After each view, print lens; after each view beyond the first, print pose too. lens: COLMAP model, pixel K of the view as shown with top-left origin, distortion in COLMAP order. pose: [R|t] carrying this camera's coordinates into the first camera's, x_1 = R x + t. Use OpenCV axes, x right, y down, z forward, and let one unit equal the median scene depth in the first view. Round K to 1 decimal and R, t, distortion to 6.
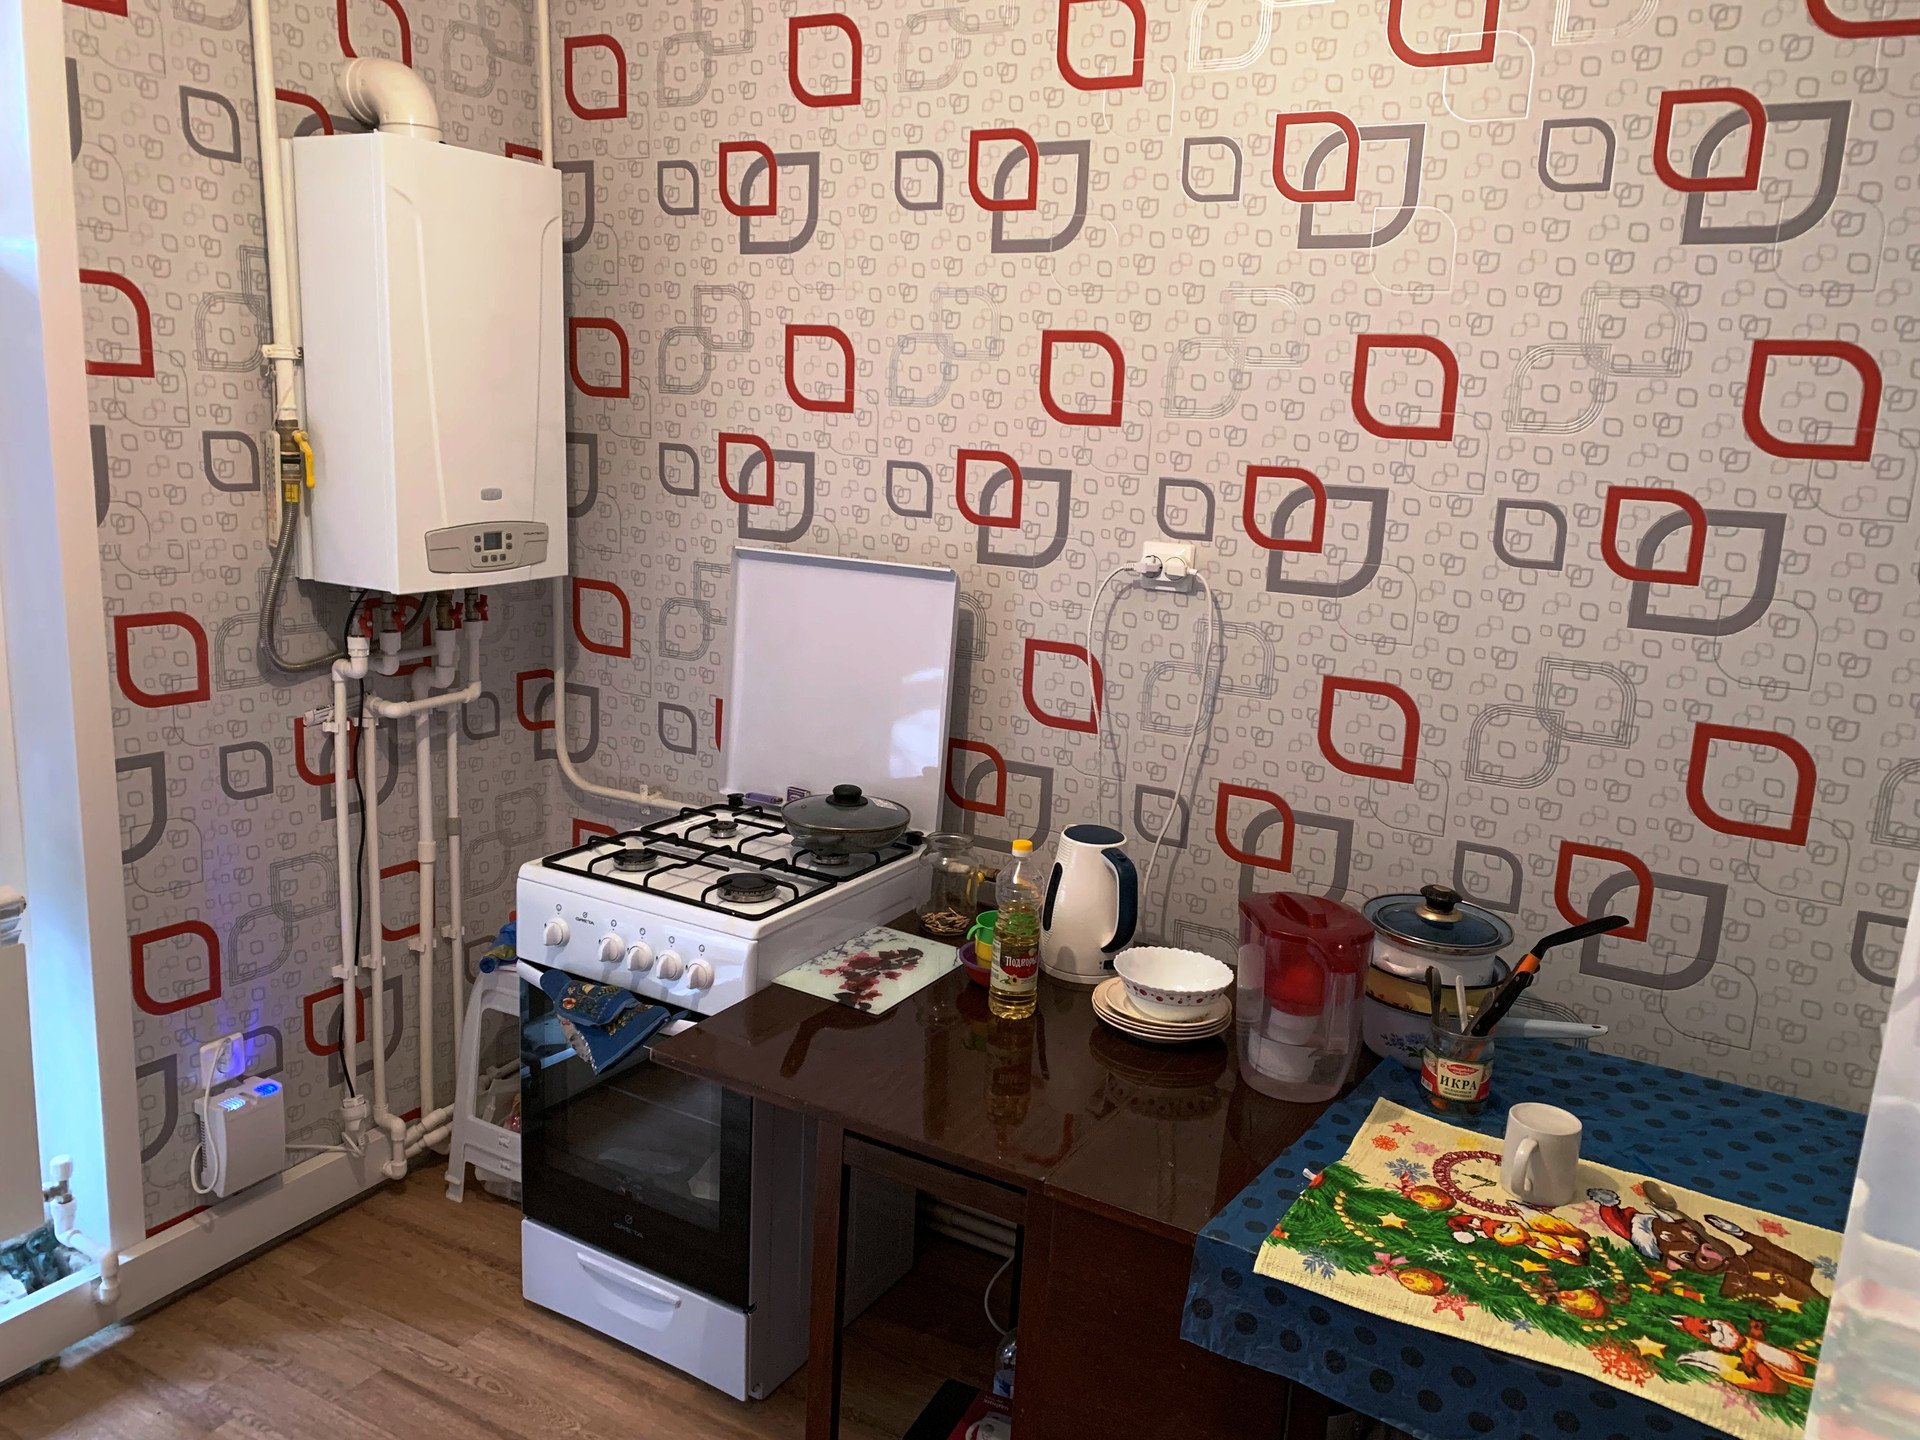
lens RADIAL K [[1470.3, 0, 954.9], [0, 1470.3, 721.2], [0, 0, 1]] dist [0.043142, -0.043198]
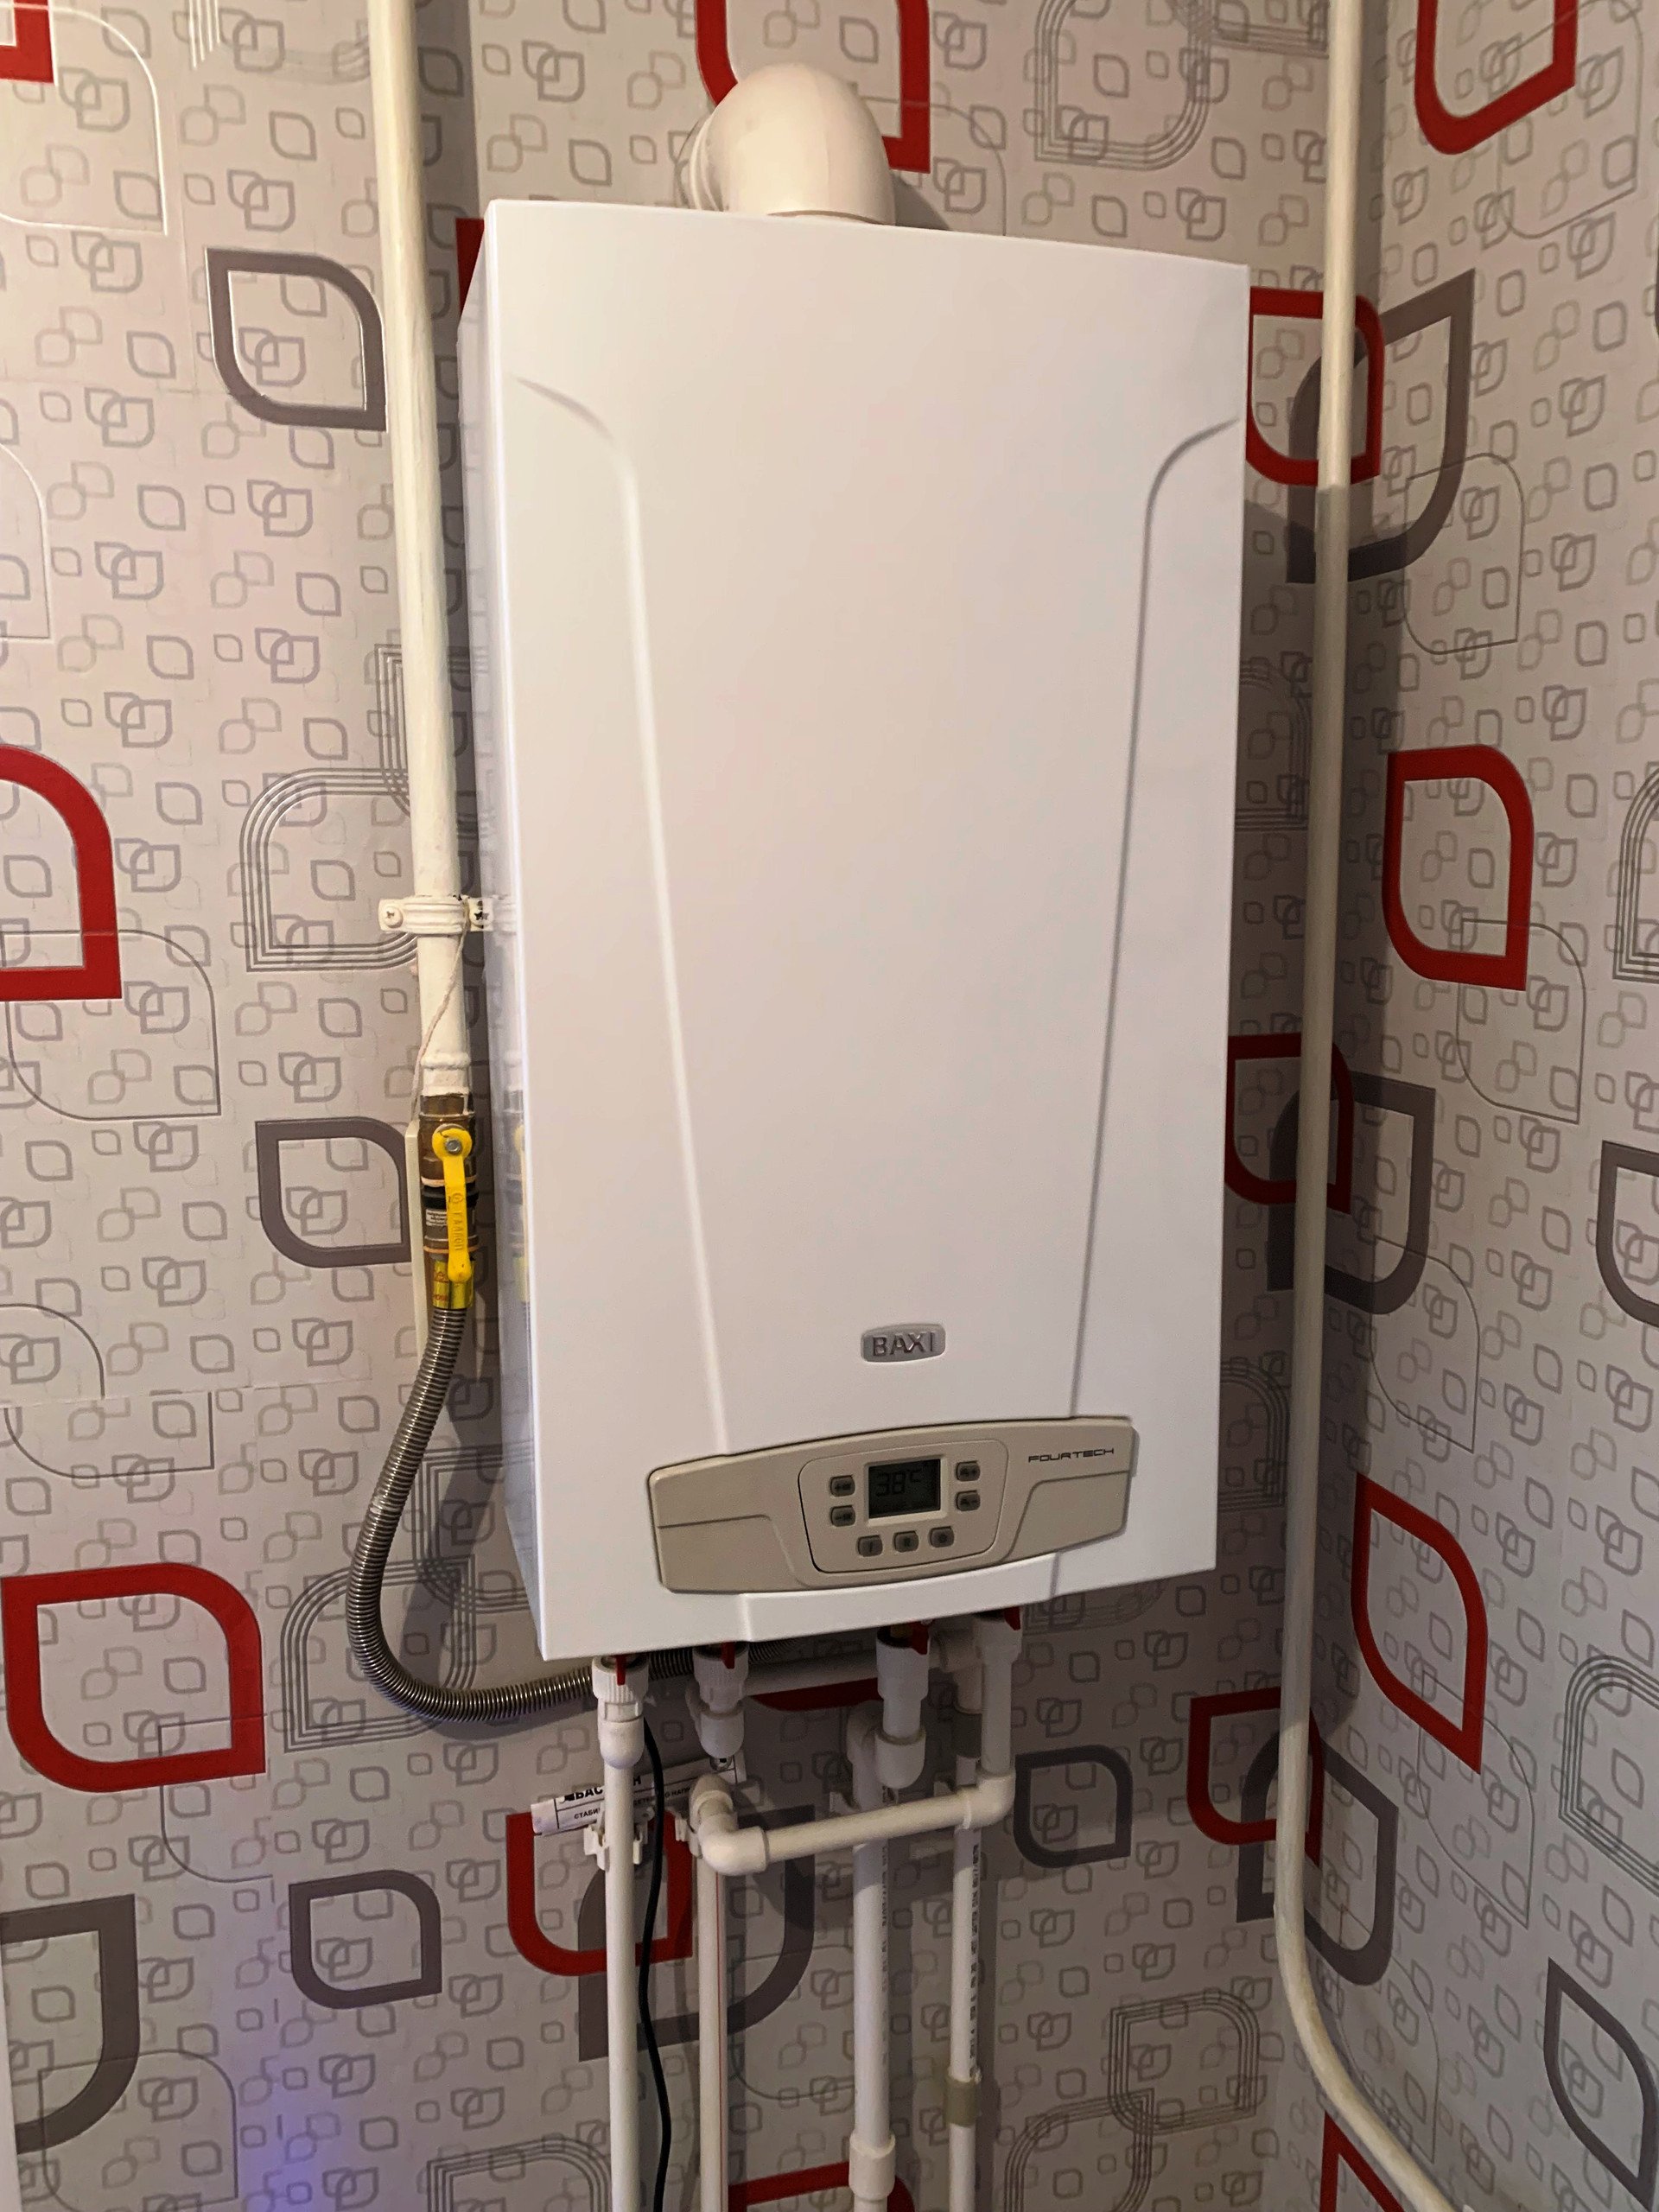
lens RADIAL K [[1693.9, 0, 819.5], [0, 1693.9, 1075.0], [0, 0, 1]] dist [0.043142, -0.043198]
pose [[0.700779, 0.055881, -0.711186, -0.059313], [-0.116130, 0.992565, -0.036441, -0.149785], [0.703862, 0.108127, 0.702059, 0.564957]]
